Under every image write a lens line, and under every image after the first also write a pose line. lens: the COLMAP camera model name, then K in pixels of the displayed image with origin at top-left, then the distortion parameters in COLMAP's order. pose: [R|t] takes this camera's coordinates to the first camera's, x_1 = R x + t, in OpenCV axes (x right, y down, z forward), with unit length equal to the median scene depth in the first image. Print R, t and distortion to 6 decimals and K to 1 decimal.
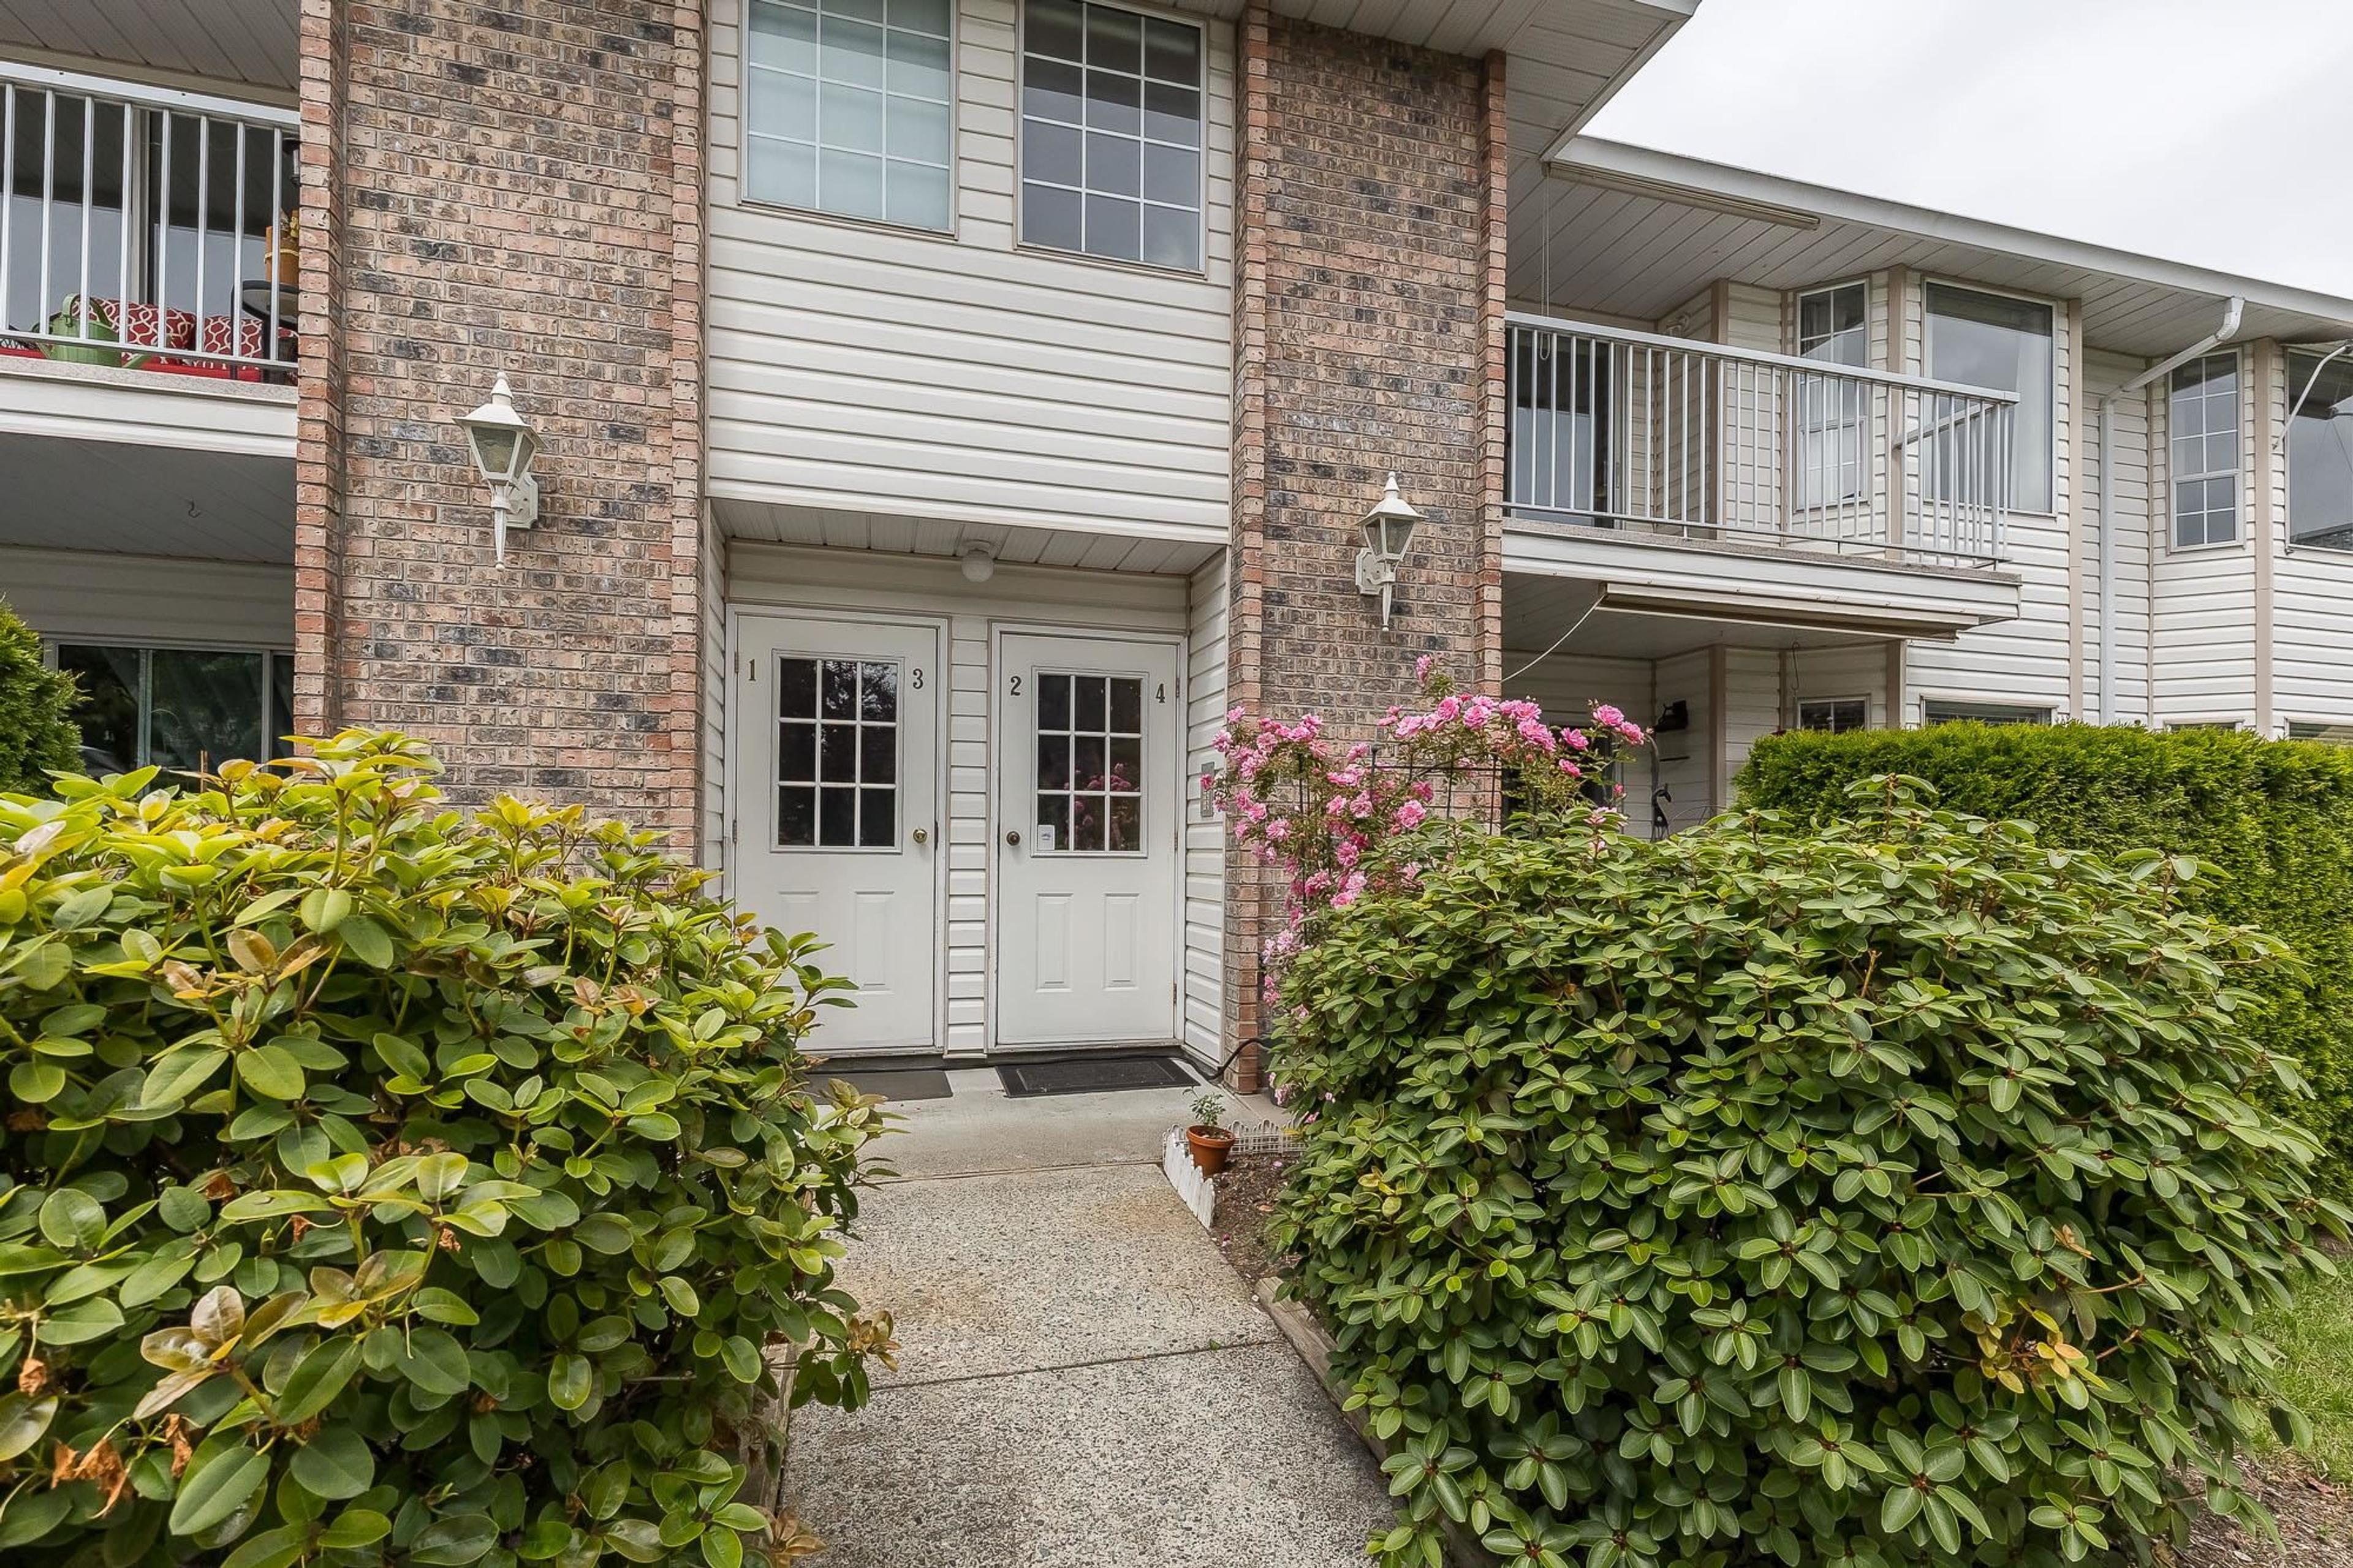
lens RADIAL K [[1086.1, 0, 1177.3], [0, 1086.1, 831.8], [0, 0, 1]] dist [0.004799, -0.000058]
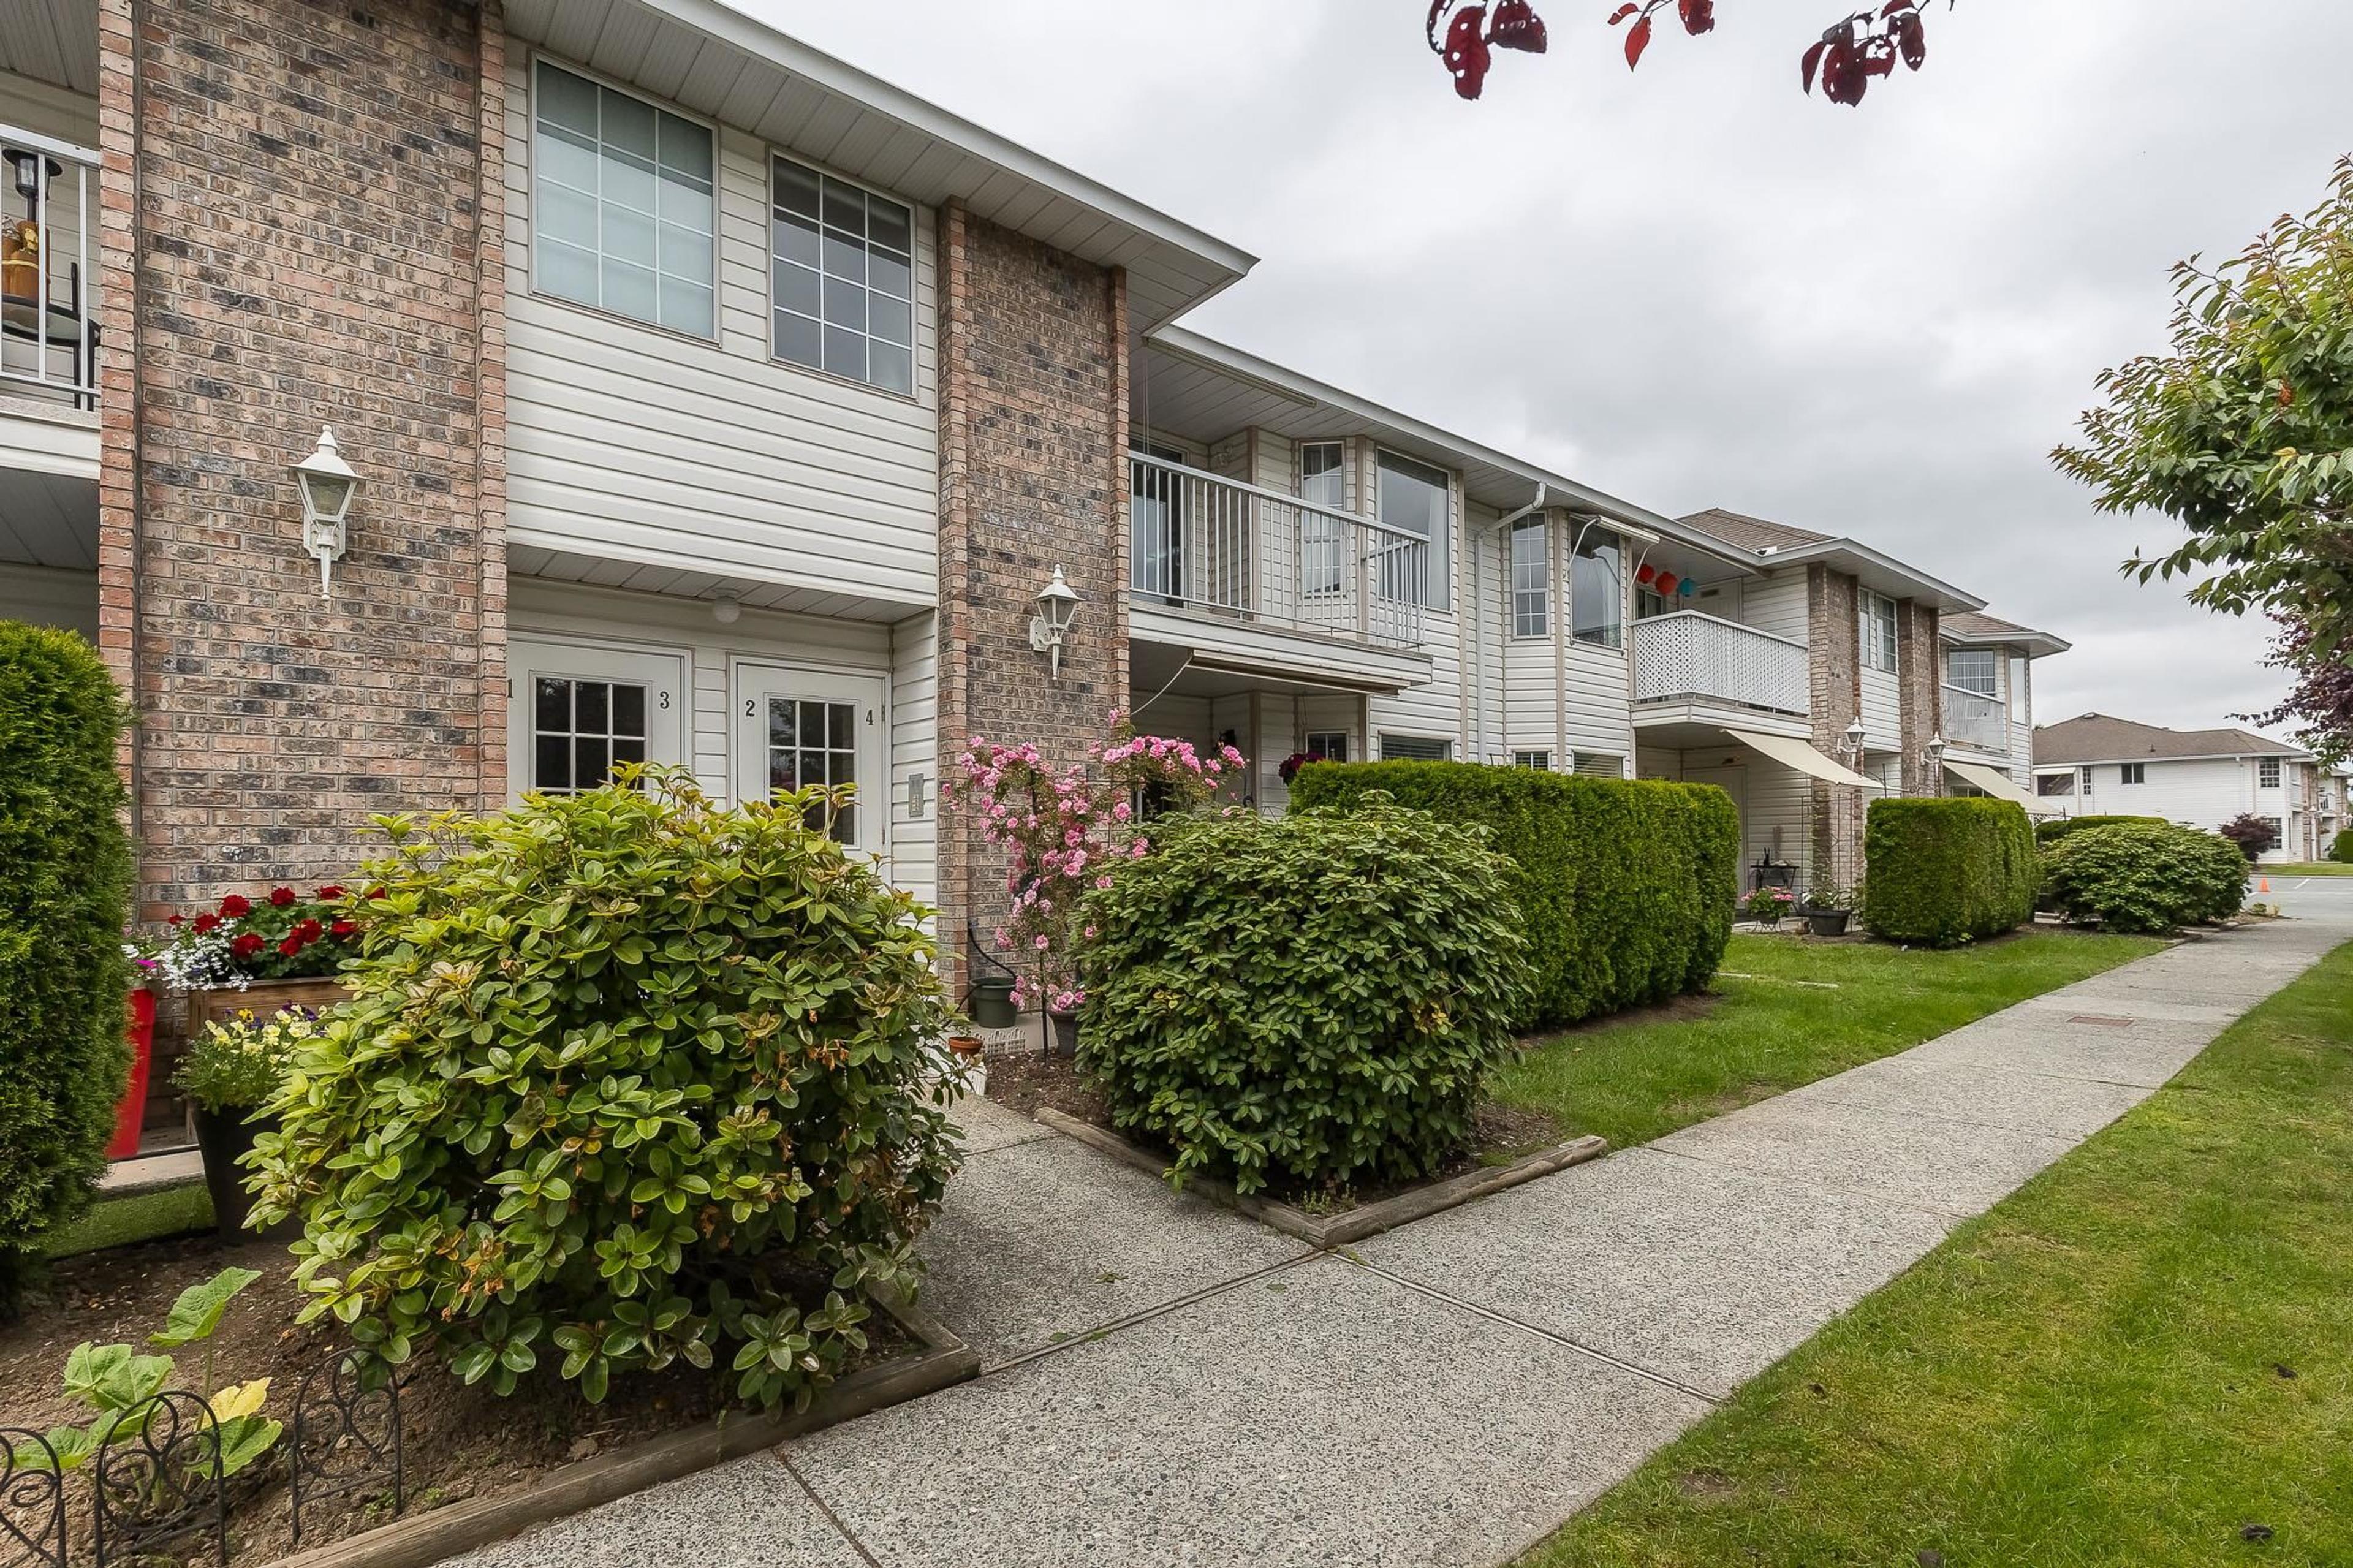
lens RADIAL K [[1086.1, 0, 1177.3], [0, 1086.1, 831.8], [0, 0, 1]] dist [0.004799, -0.000058]
pose [[0.913056, -0.013320, 0.407616, -0.265760], [0.014589, 0.999894, -0.000003, 0.011367], [-0.407572, 0.005949, 0.913154, -0.365345]]
